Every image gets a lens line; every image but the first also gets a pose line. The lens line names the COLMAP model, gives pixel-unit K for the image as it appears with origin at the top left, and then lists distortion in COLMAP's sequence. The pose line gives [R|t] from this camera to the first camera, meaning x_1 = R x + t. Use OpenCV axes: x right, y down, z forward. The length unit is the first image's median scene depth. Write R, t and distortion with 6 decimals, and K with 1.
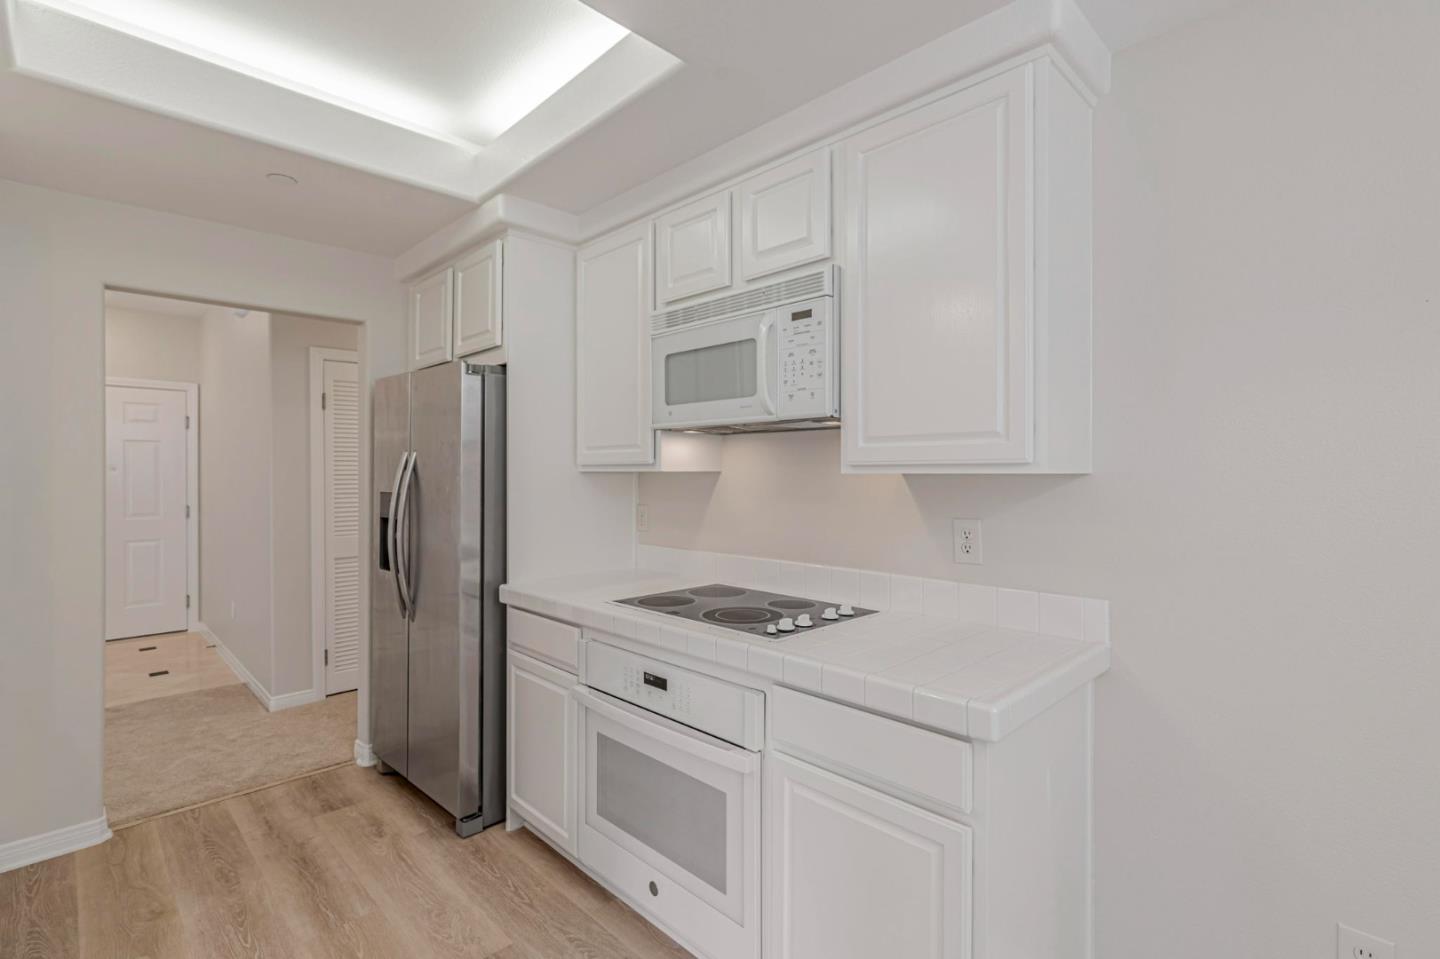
lens RADIAL K [[678.5, 0, 774.6], [0, 678.5, 476.6], [0, 0, 1]] dist [0.000795, -0.000194]
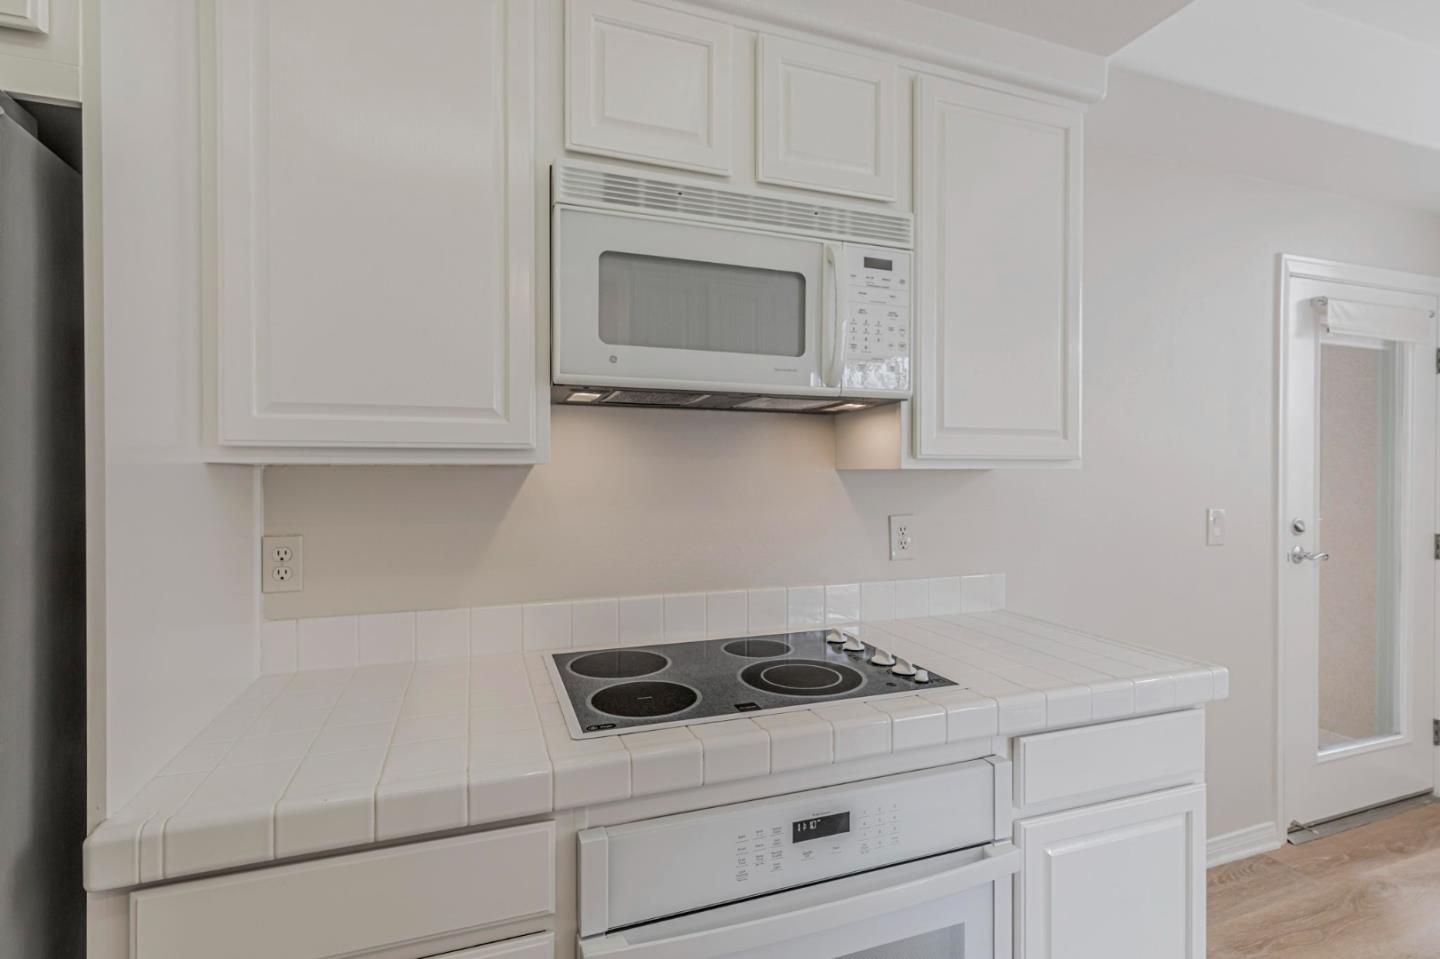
lens RADIAL K [[667.9, 0, 725.2], [0, 667.9, 475.0], [0, 0, 1]] dist [0.002609, 0.000531]
pose [[0.453244, -0.004174, 0.891377, -0.590187], [0.003797, 0.999989, 0.002752, -0.000124], [-0.891378, 0.002137, 0.453255, 0.665623]]
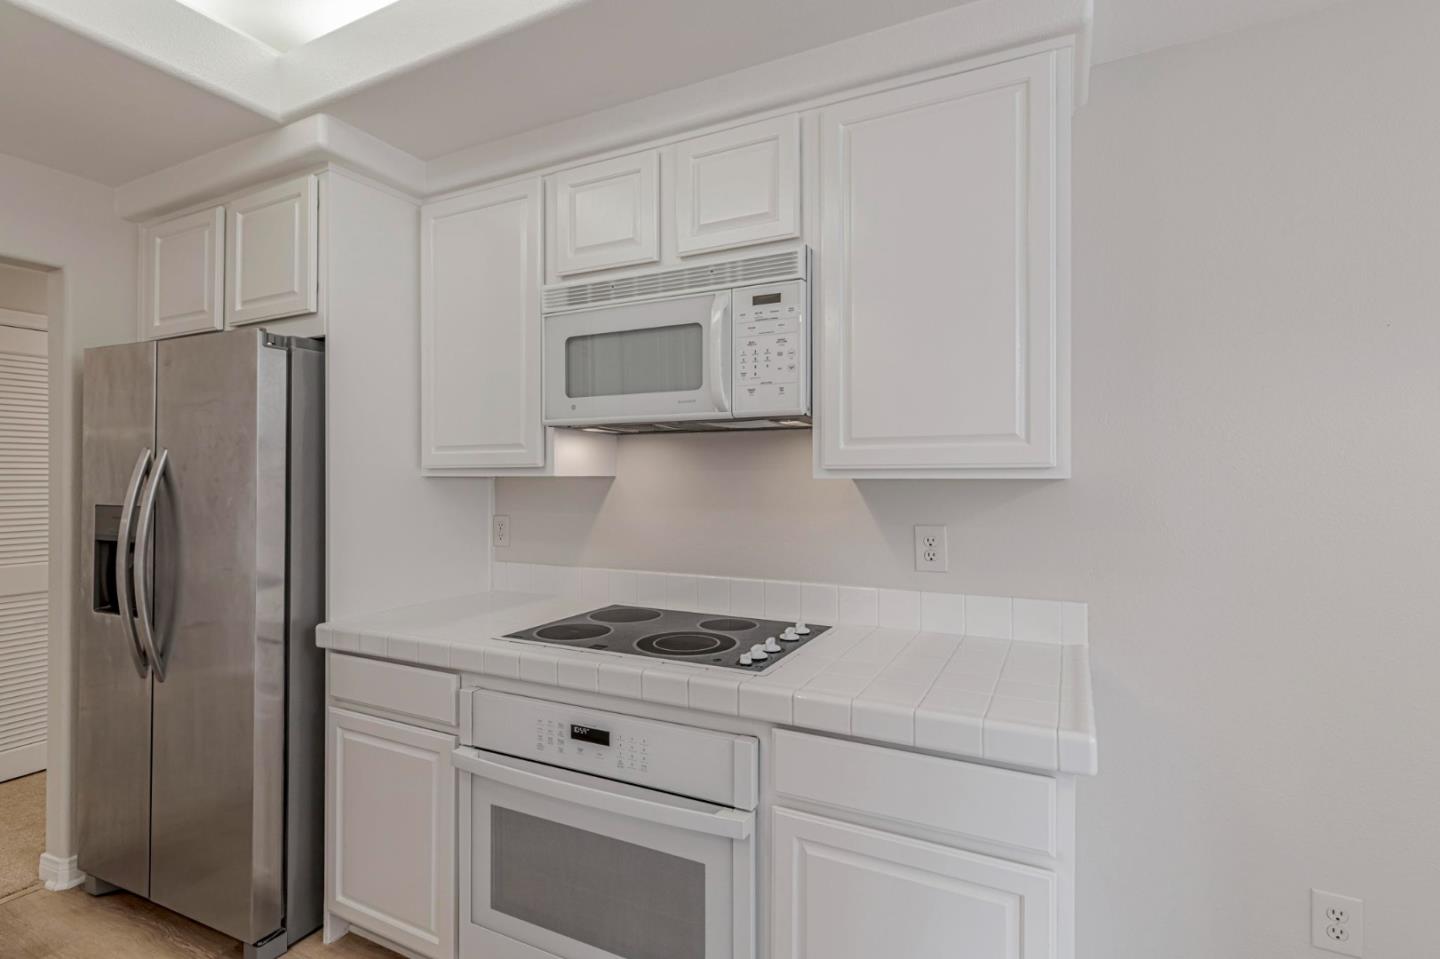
lens RADIAL K [[616.0, 0, 720.0], [0, 616.0, 479.5], [0, 0, 1]] dist [0.001737, 0.001351]
pose [[0.943533, -0.001079, 0.331275, -0.232735], [0.002238, 0.999993, -0.003117, -0.000751], [-0.331270, 0.003682, 0.943529, 0.216455]]
